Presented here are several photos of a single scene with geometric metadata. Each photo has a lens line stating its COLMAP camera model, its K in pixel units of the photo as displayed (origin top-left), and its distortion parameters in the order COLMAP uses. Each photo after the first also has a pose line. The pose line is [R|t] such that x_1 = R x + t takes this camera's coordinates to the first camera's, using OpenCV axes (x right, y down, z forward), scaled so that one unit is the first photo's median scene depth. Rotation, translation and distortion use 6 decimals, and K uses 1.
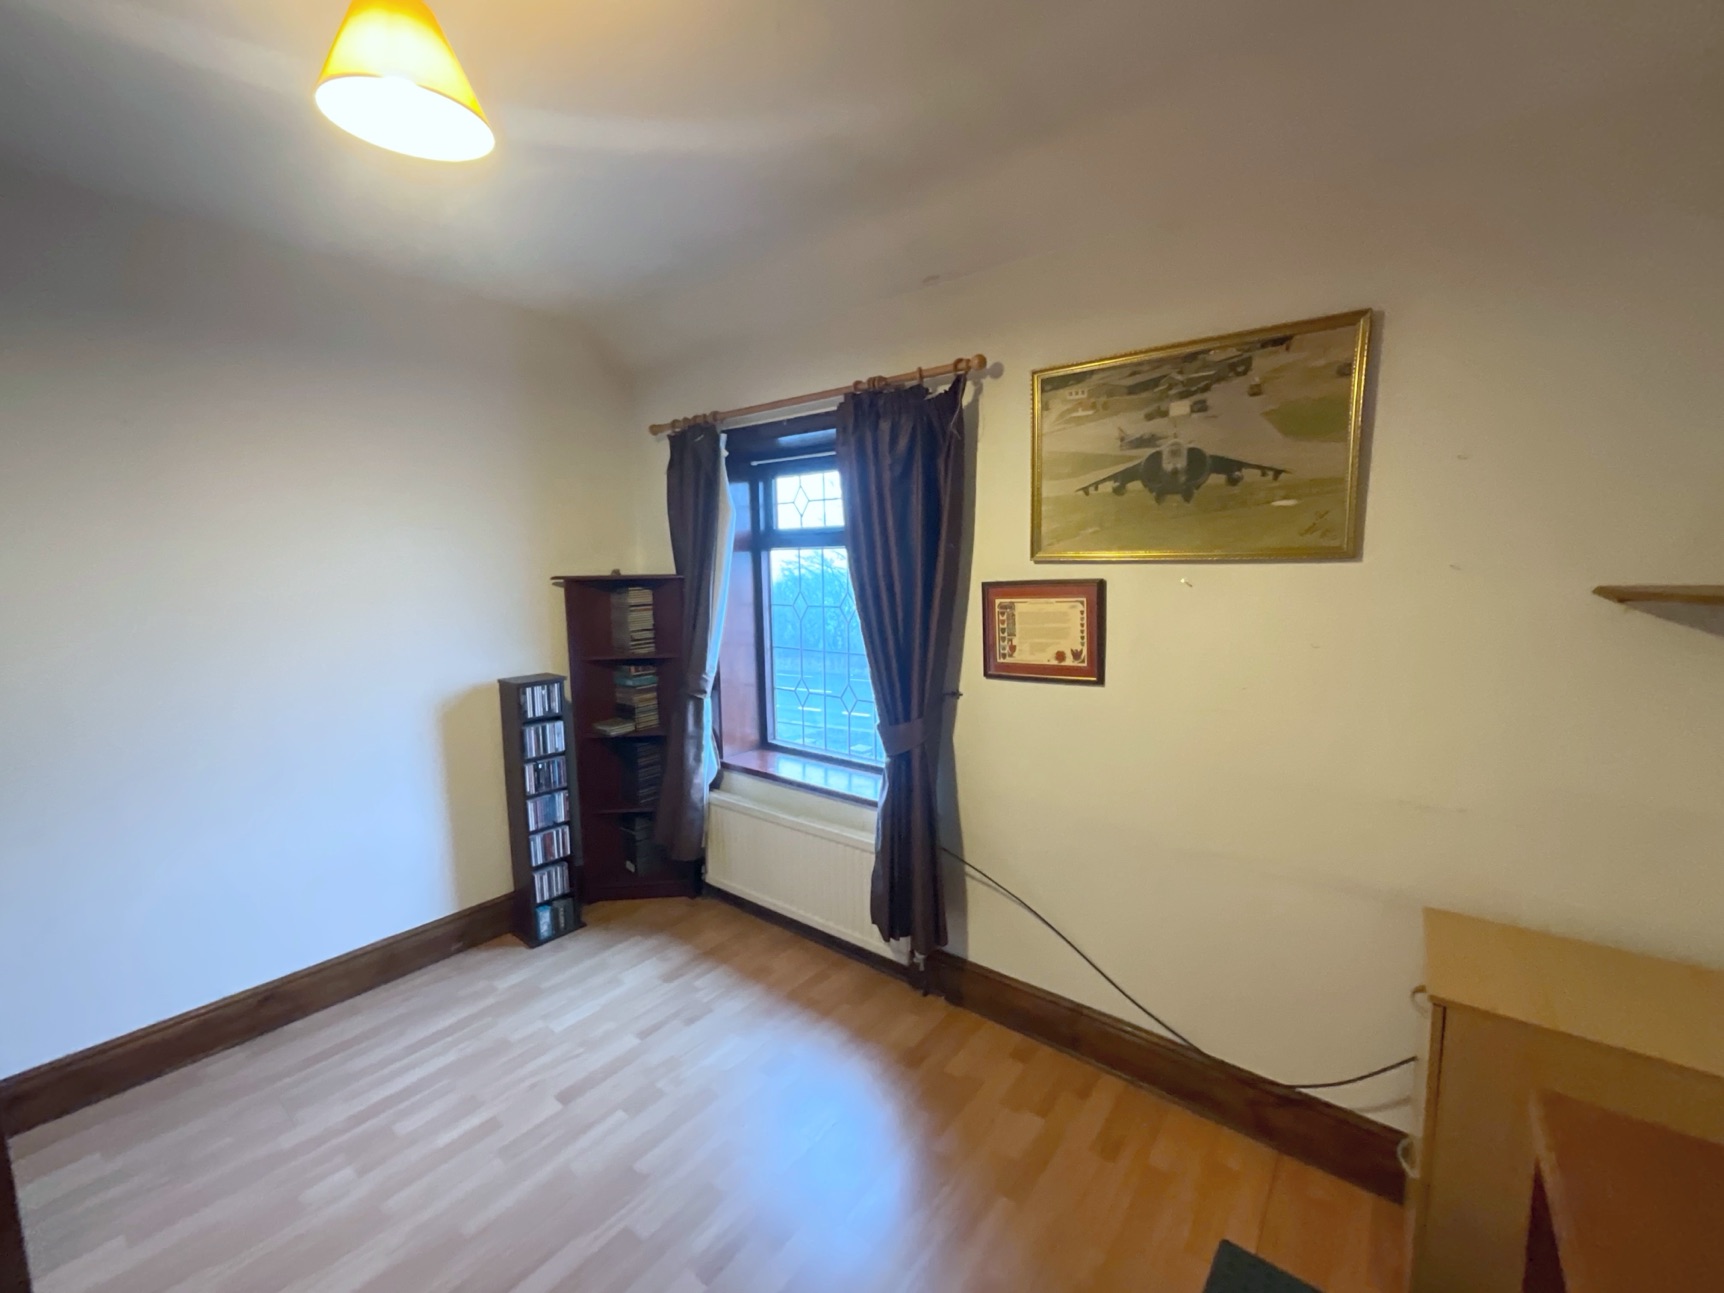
lens RADIAL K [[701.0, 0, 862.0], [0, 701.0, 646.5], [0, 0, 1]] dist [-0.000242, 0.000510]
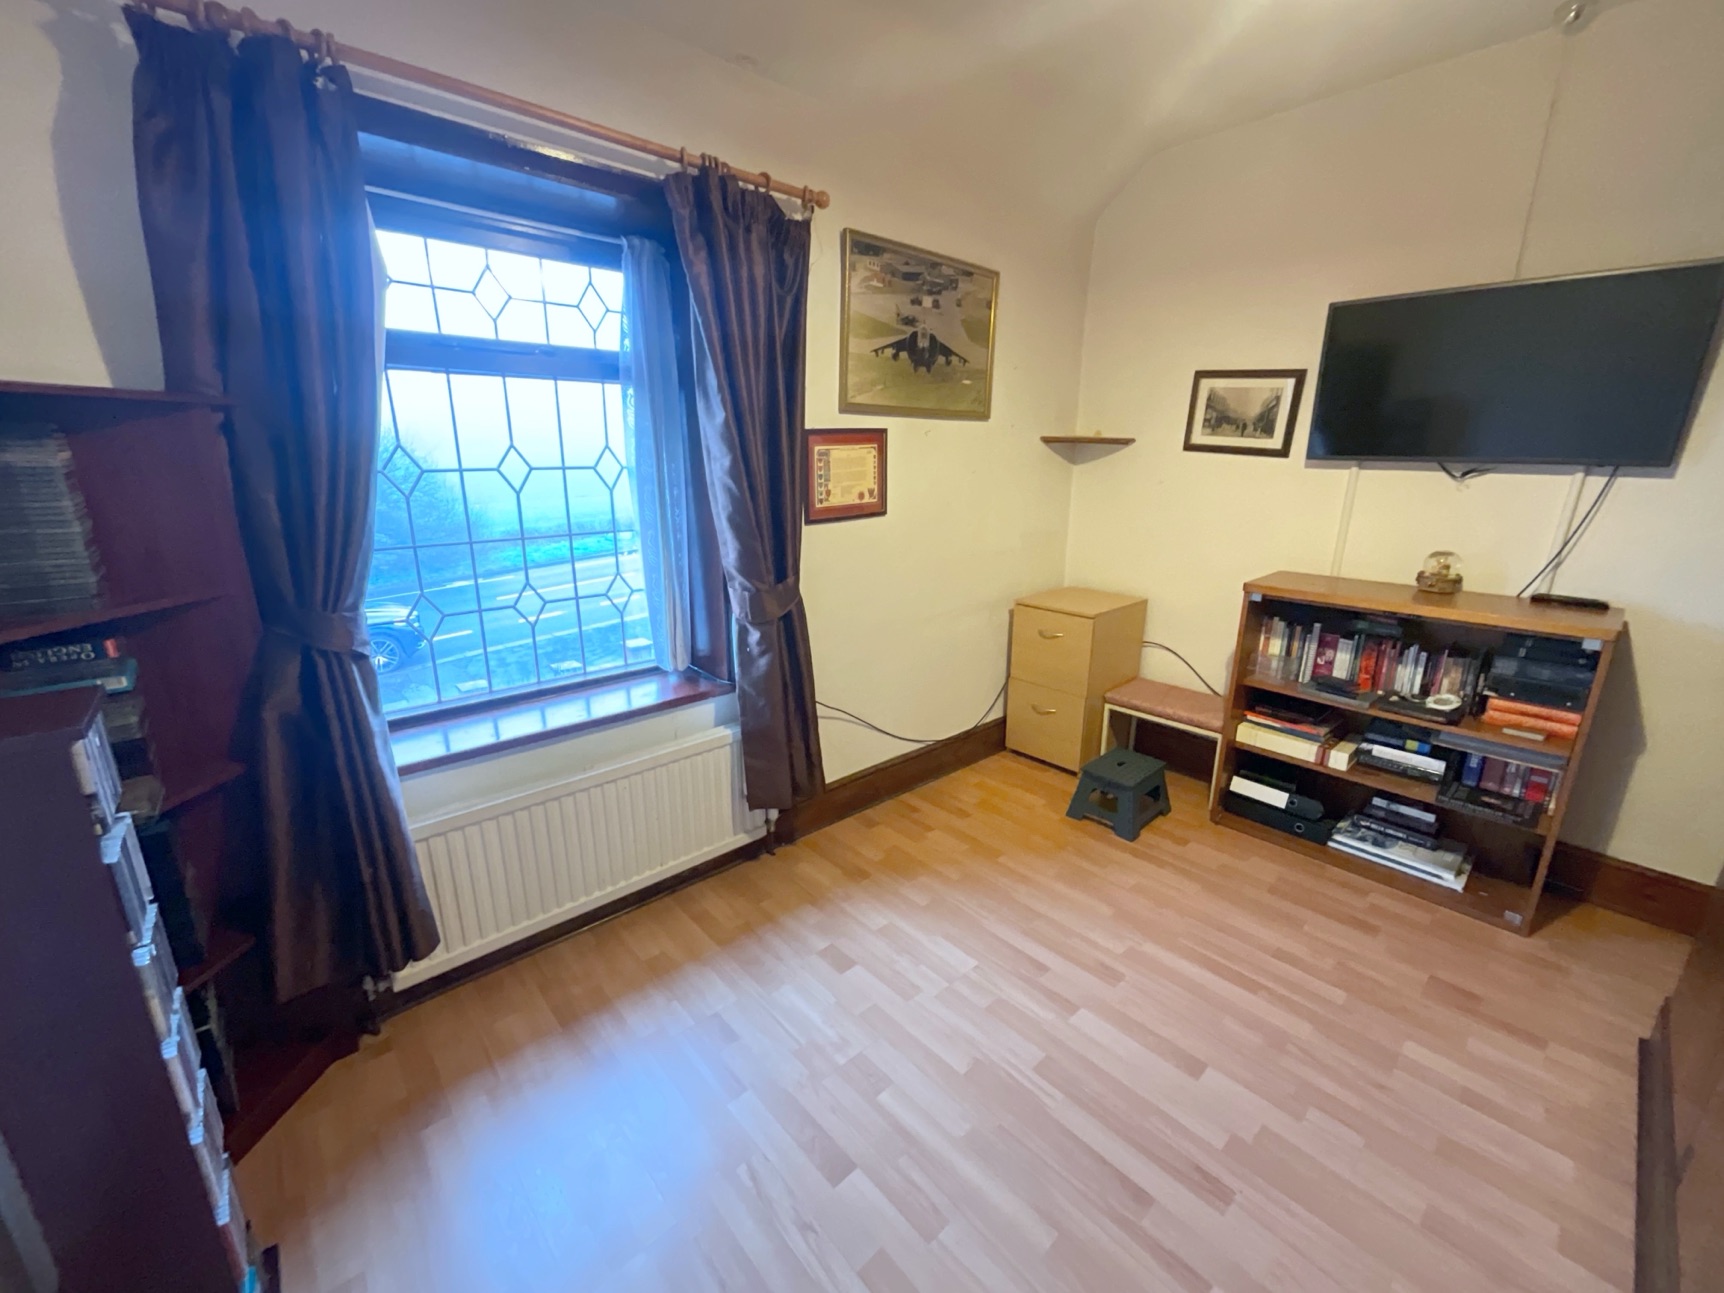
lens RADIAL K [[698.0, 0, 862.0], [0, 698.0, 646.5], [0, 0, 1]] dist [-0.002626, 0.000163]
pose [[0.170189, -0.250663, 0.952997, -0.976488], [0.112191, 0.965746, 0.233981, -0.016197], [-0.979004, 0.067097, 0.192481, 0.834883]]
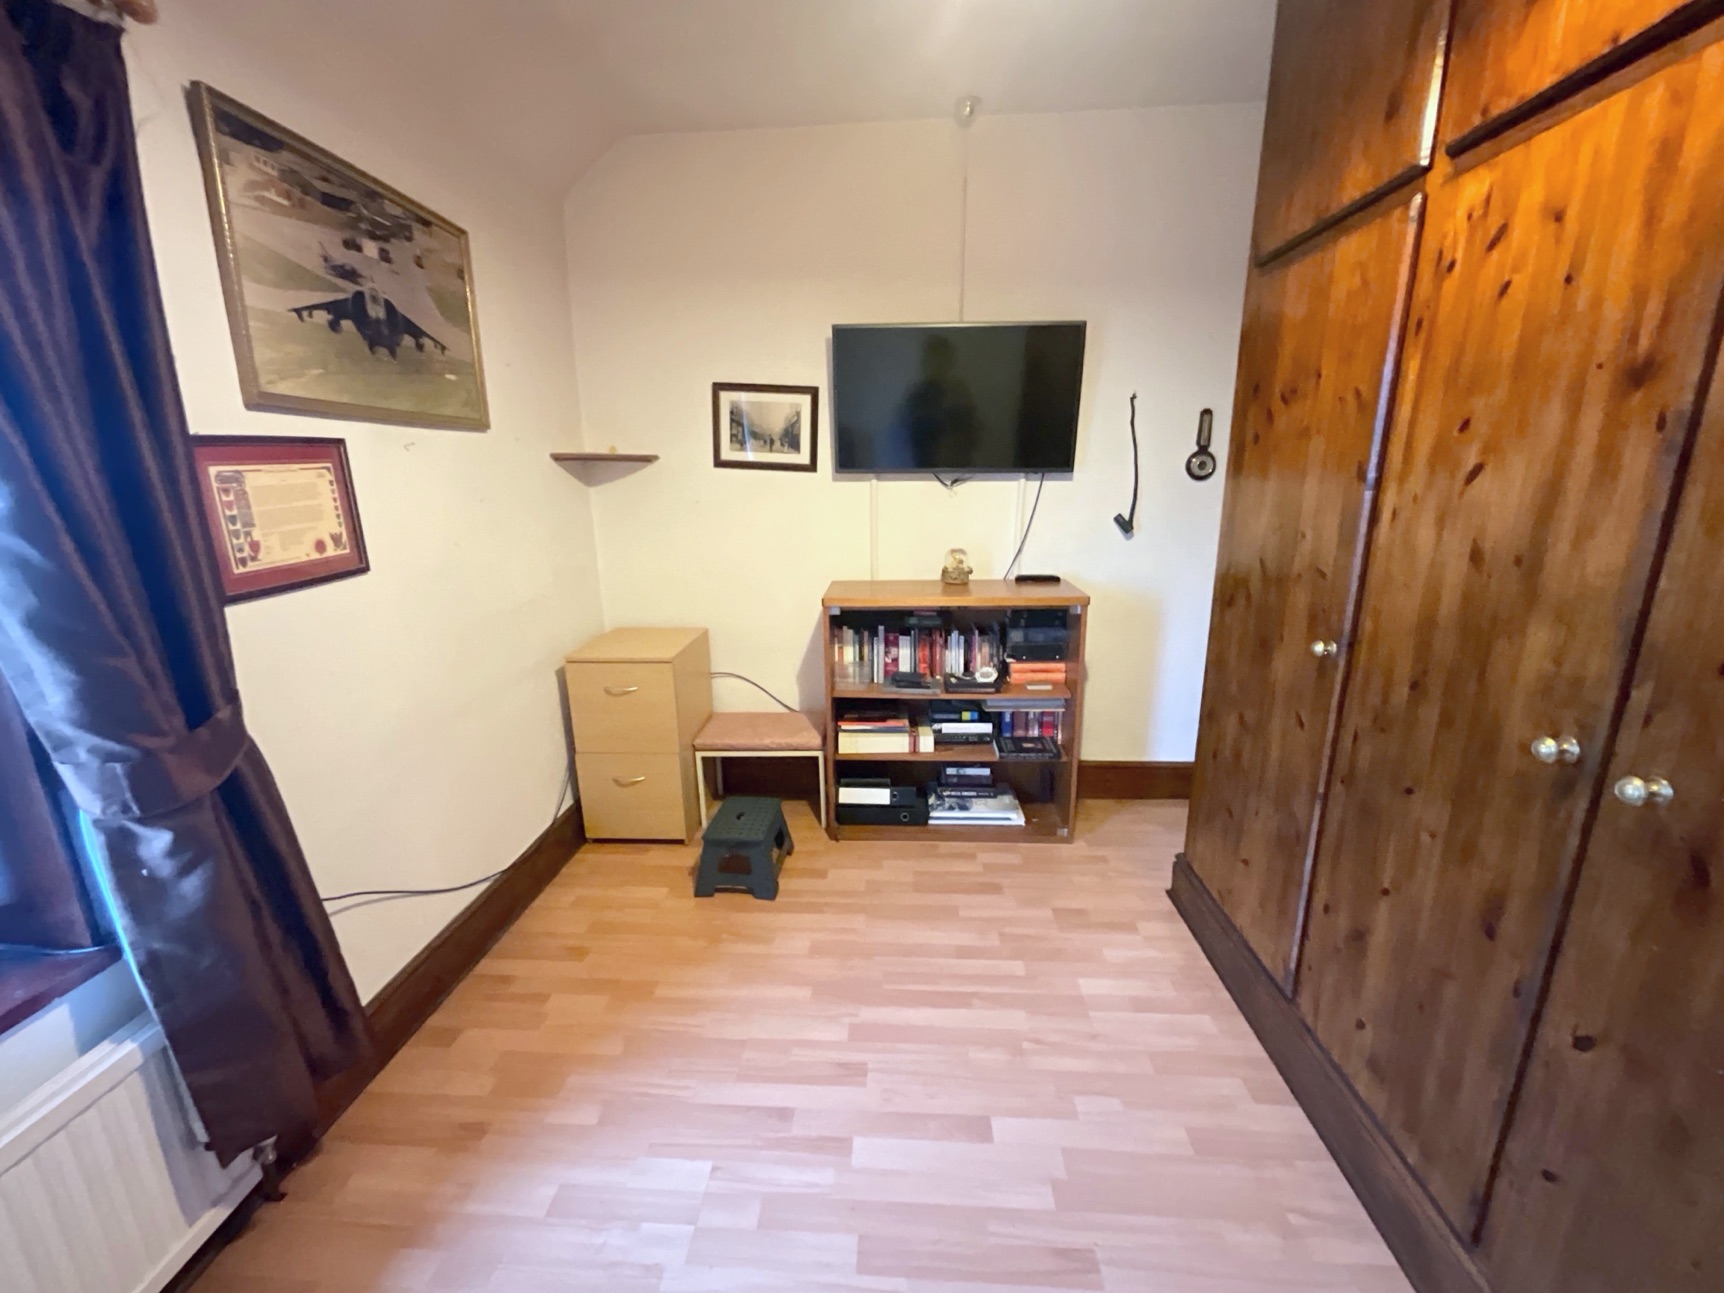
lens RADIAL K [[698.0, 0, 862.0], [0, 698.0, 646.5], [0, 0, 1]] dist [-0.002626, 0.000163]
pose [[-0.567080, -0.179384, 0.803891, -0.684040], [0.122908, 0.946639, 0.297940, -0.035509], [-0.814441, 0.267761, -0.514773, 0.999502]]
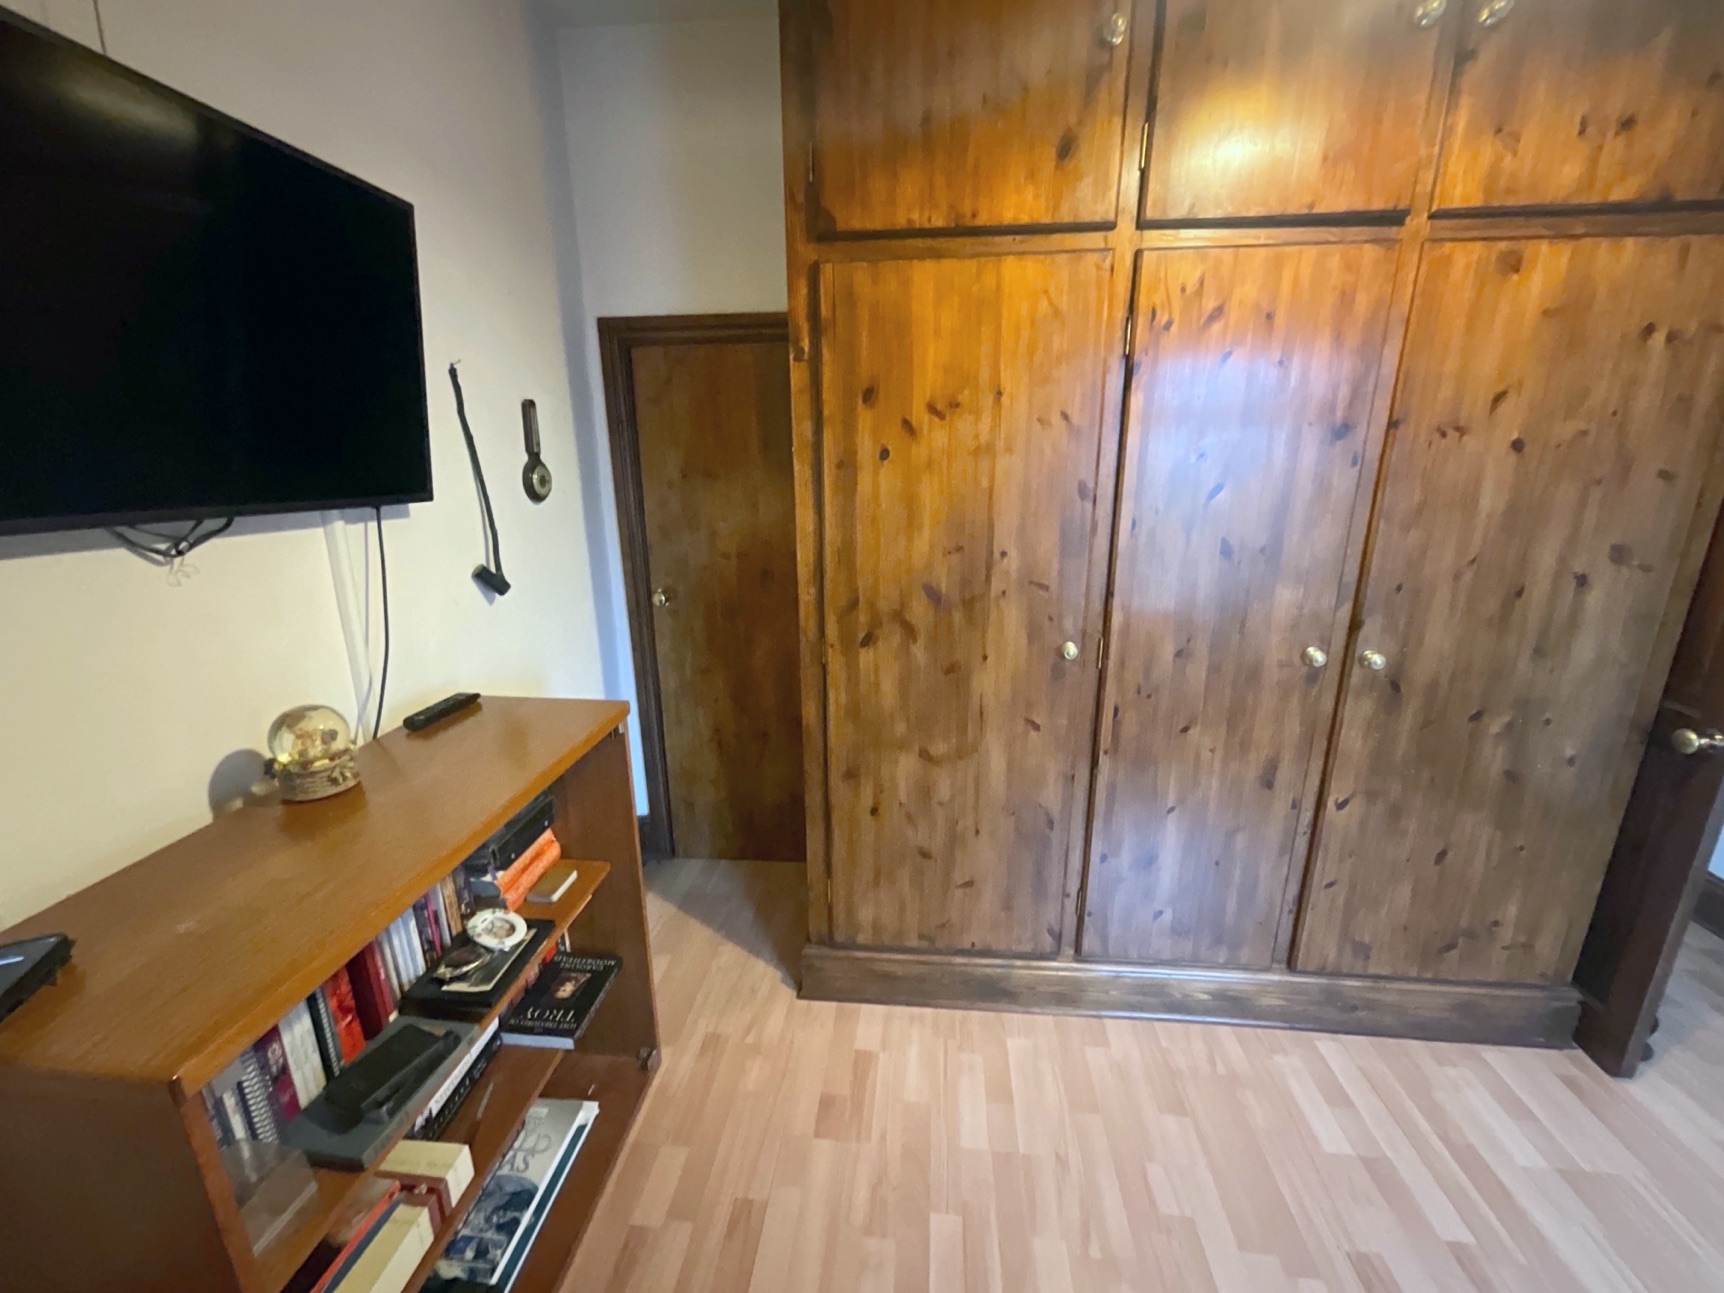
lens RADIAL K [[701.0, 0, 862.0], [0, 701.0, 646.5], [0, 0, 1]] dist [-0.000242, 0.000510]
pose [[-0.845208, 0.164515, -0.508486, 0.254313], [-0.043924, 0.926840, 0.372879, -0.050931], [0.532630, 0.337495, -0.776146, 0.718583]]
